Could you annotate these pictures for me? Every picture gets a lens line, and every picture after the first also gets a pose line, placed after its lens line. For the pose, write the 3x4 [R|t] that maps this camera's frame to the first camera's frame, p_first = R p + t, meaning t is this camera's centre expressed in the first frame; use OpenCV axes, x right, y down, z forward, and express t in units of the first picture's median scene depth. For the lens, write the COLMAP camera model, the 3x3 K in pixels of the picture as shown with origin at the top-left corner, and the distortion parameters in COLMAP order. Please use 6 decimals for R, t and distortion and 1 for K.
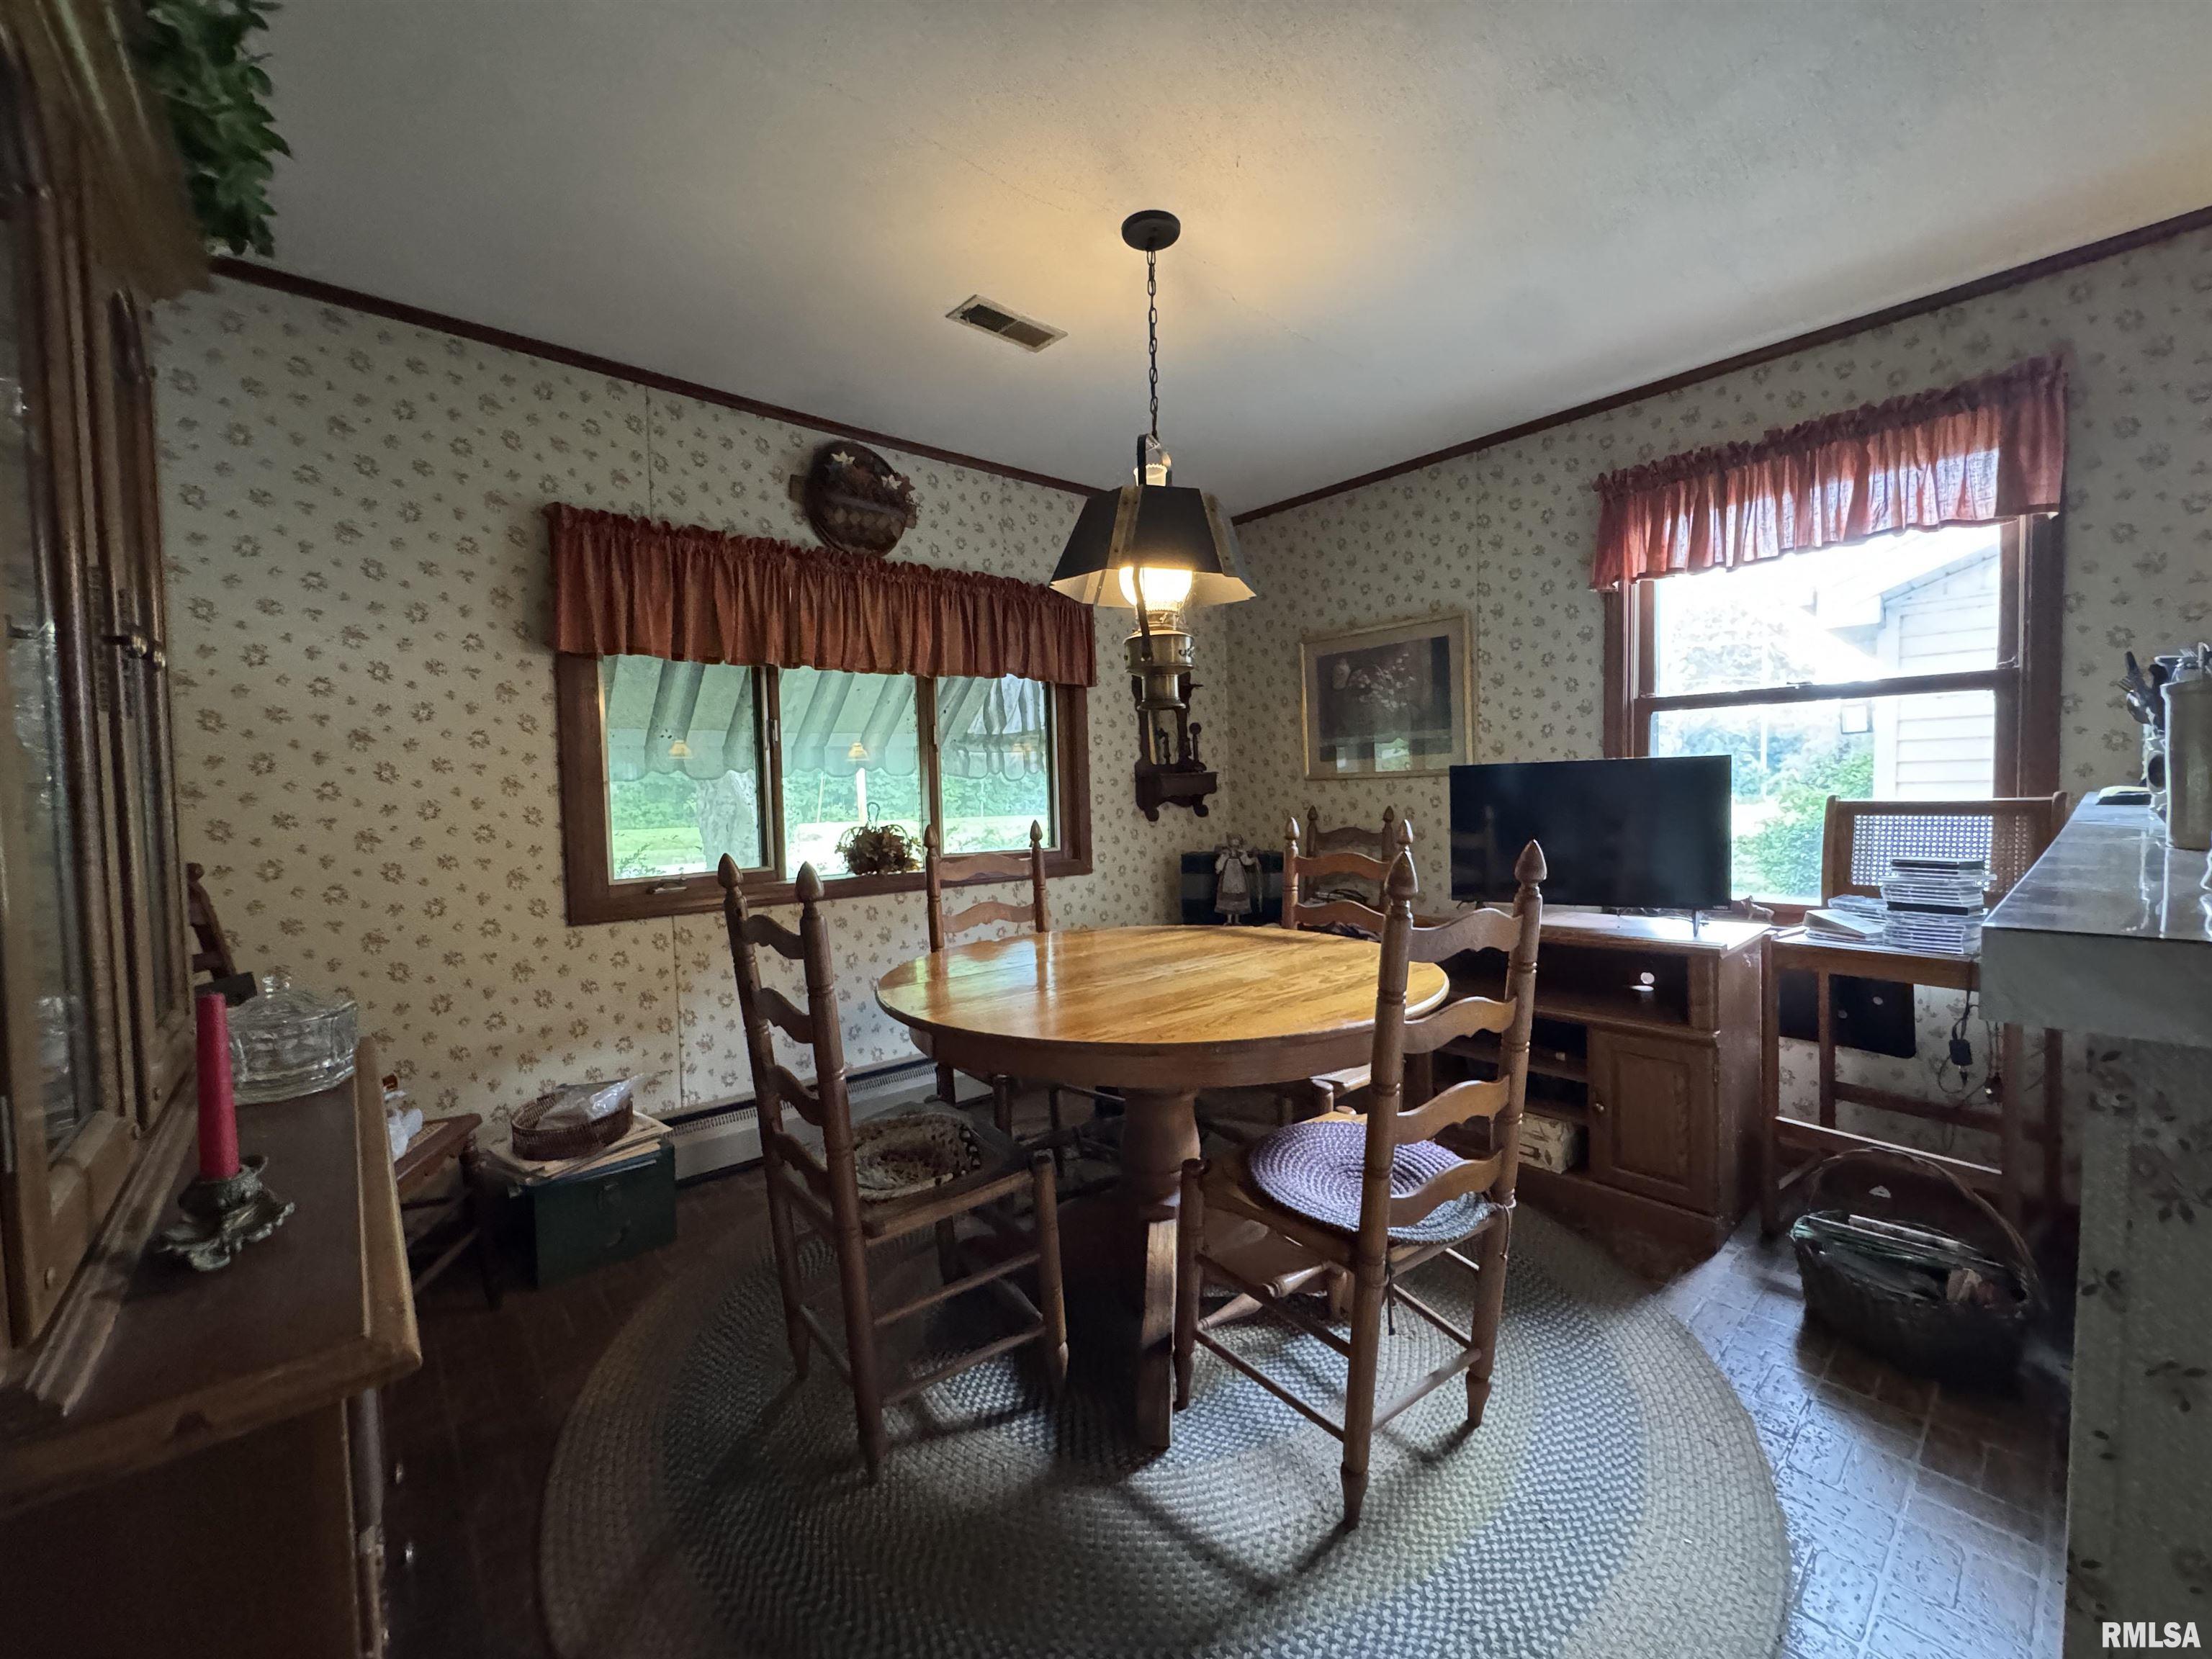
lens RADIAL K [[891.1, 0, 1106.0], [0, 891.1, 829.5], [0, 0, 1]] dist [-0.001974, -0.000460]
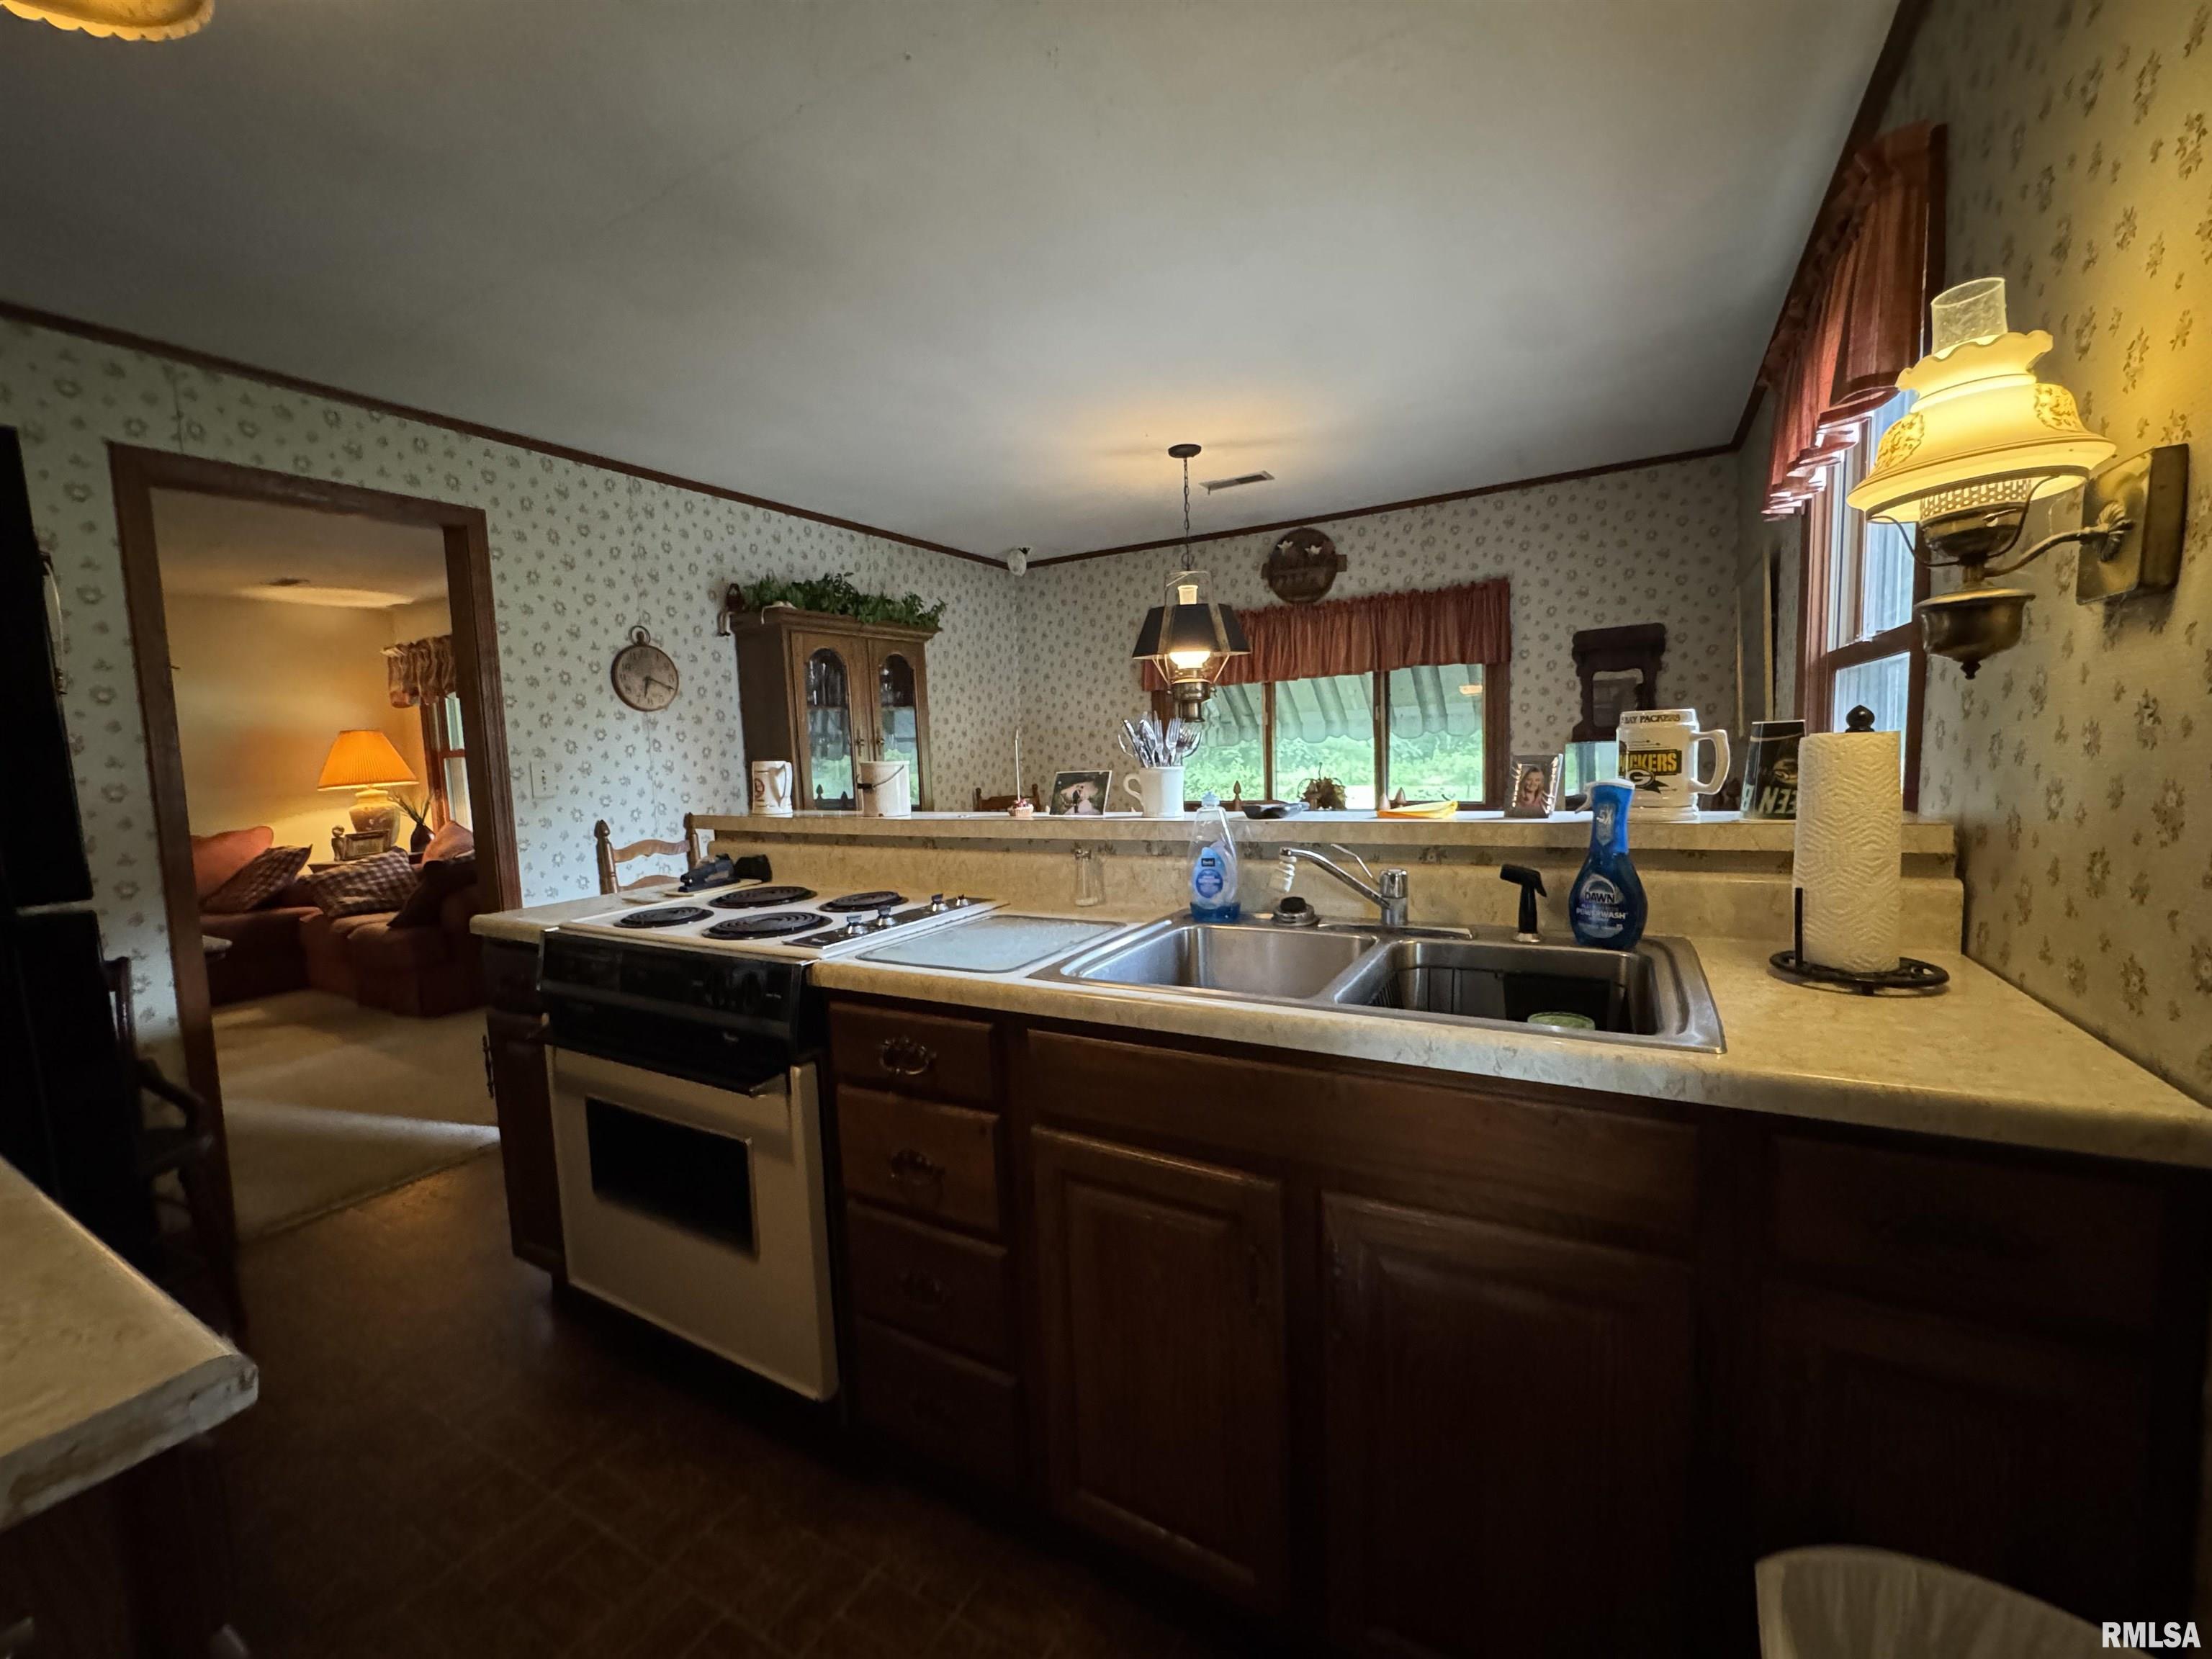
lens RADIAL K [[891.1, 0, 1106.0], [0, 891.1, 829.5], [0, 0, 1]] dist [-0.001974, -0.000460]
pose [[0.333784, 0.094314, -0.937919, 1.189005], [-0.014977, 0.995387, 0.094763, -0.061563], [0.942530, -0.017584, 0.333657, 0.168648]]
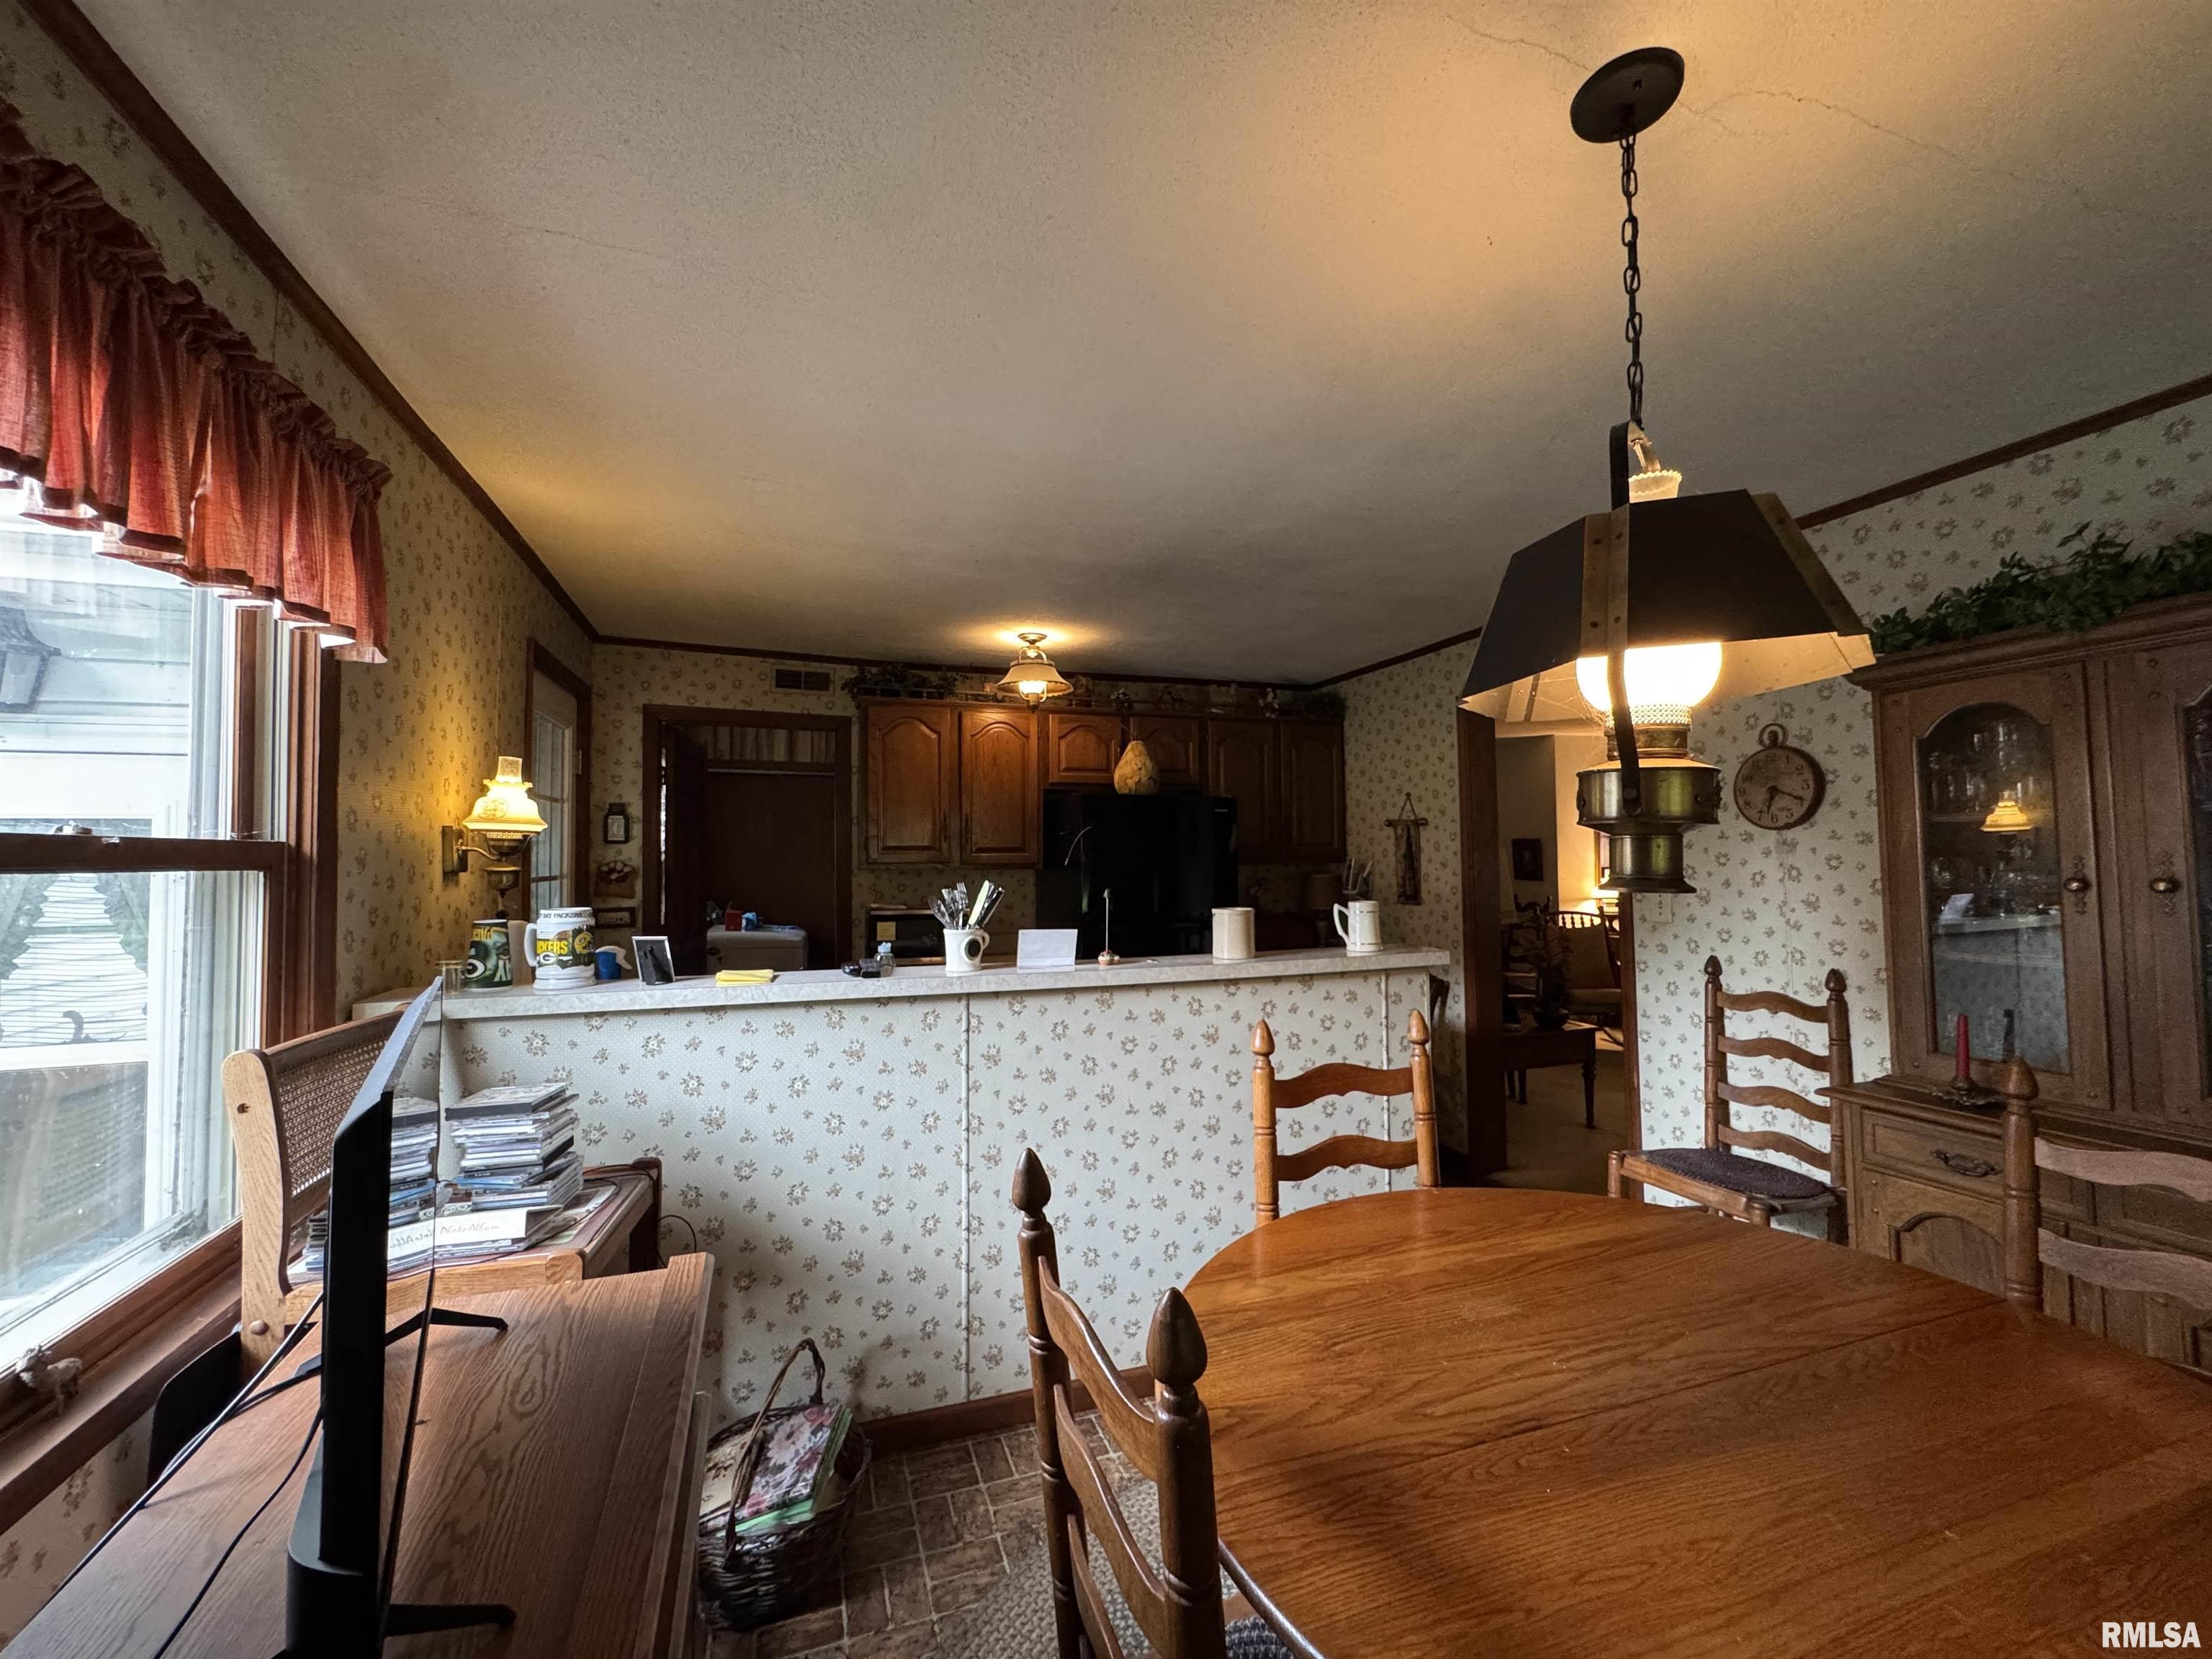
lens RADIAL K [[891.1, 0, 1106.0], [0, 891.1, 829.5], [0, 0, 1]] dist [-0.001974, -0.000460]
pose [[-0.932174, 0.038930, 0.359911, 0.110916], [0.043142, 0.999062, 0.003674, -0.135810], [-0.359430, 0.018952, -0.932979, 1.178915]]
